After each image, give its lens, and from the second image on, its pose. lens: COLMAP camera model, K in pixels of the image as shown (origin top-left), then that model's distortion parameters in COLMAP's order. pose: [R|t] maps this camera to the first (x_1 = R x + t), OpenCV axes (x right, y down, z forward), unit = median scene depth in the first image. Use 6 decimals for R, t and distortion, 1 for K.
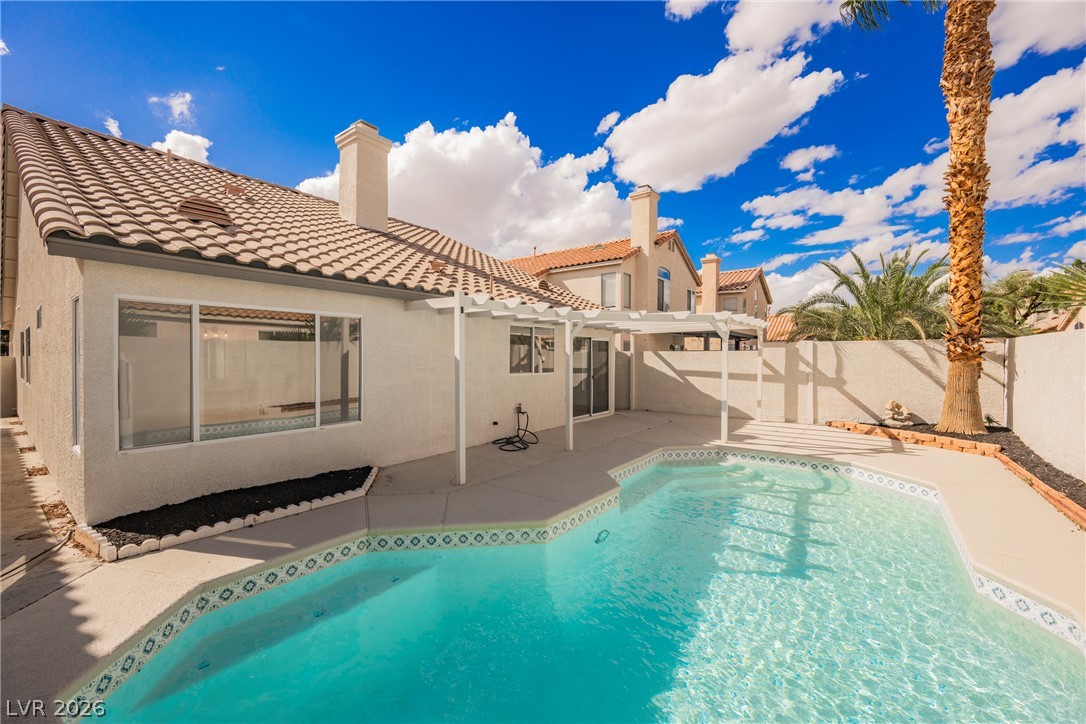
lens RADIAL K [[422.0, 0, 542.5], [0, 422.0, 357.3], [0, 0, 1]] dist [-0.002676, 0.000154]
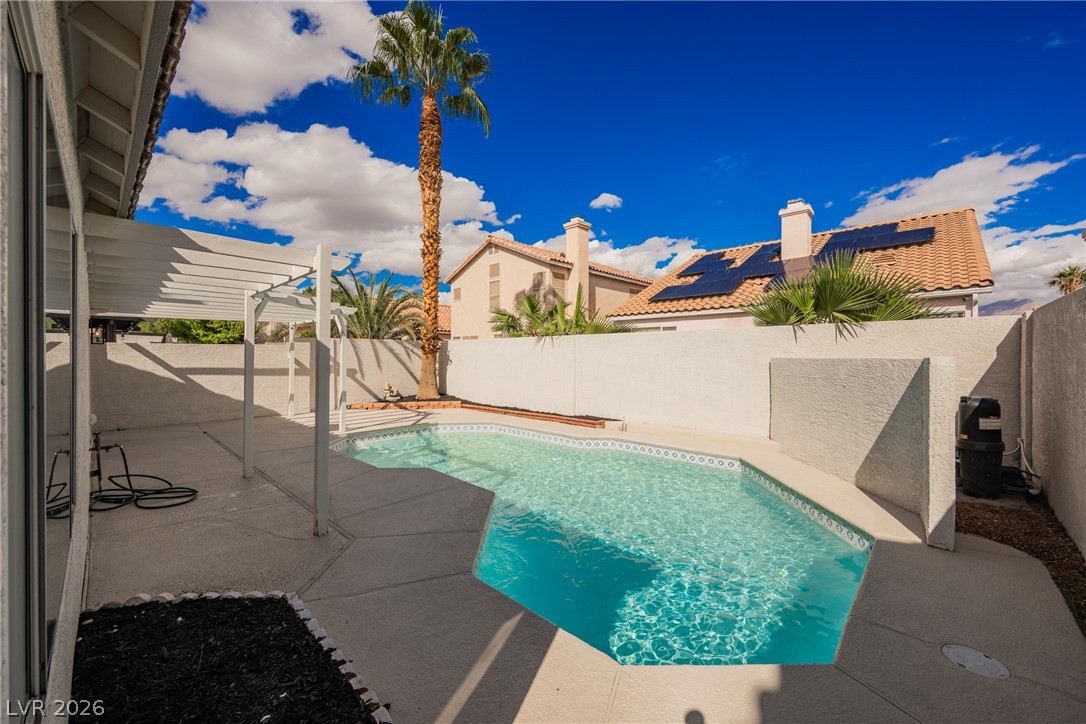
lens RADIAL K [[422.0, 0, 550.2], [0, 422.0, 358.3], [0, 0, 1]] dist [-0.002676, 0.000154]
pose [[0.083731, -0.005820, 0.996471, -0.569132], [0.002838, 0.999980, 0.005602, 0.016424], [-0.996484, 0.002359, 0.083746, 0.404980]]
